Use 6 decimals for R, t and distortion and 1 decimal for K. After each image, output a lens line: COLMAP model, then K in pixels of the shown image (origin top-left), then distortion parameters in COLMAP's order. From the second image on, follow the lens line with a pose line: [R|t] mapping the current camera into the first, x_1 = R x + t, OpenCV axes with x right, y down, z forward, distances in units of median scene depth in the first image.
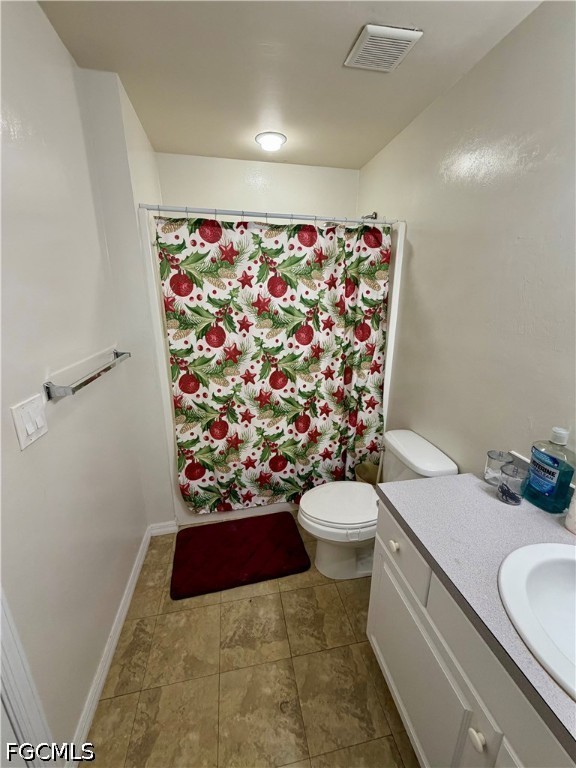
lens RADIAL K [[308.6, 0, 288.8], [0, 308.6, 383.3], [0, 0, 1]] dist [-0.000112, -0.000036]
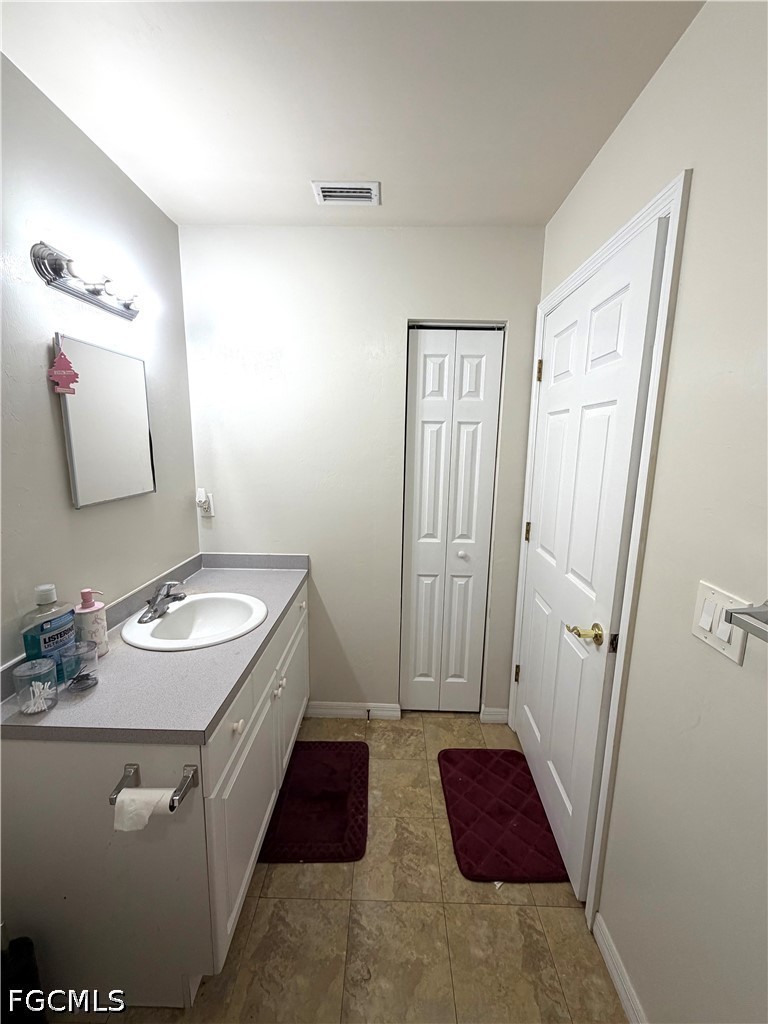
lens RADIAL K [[411.4, 0, 386.2], [0, 411.4, 512.6], [0, 0, 1]] dist [-0.000112, -0.000036]
pose [[-0.979371, -0.056806, 0.193920, -0.205693], [0.034015, 0.899632, 0.435322, -0.414186], [-0.199185, 0.432939, -0.879141, 1.452081]]
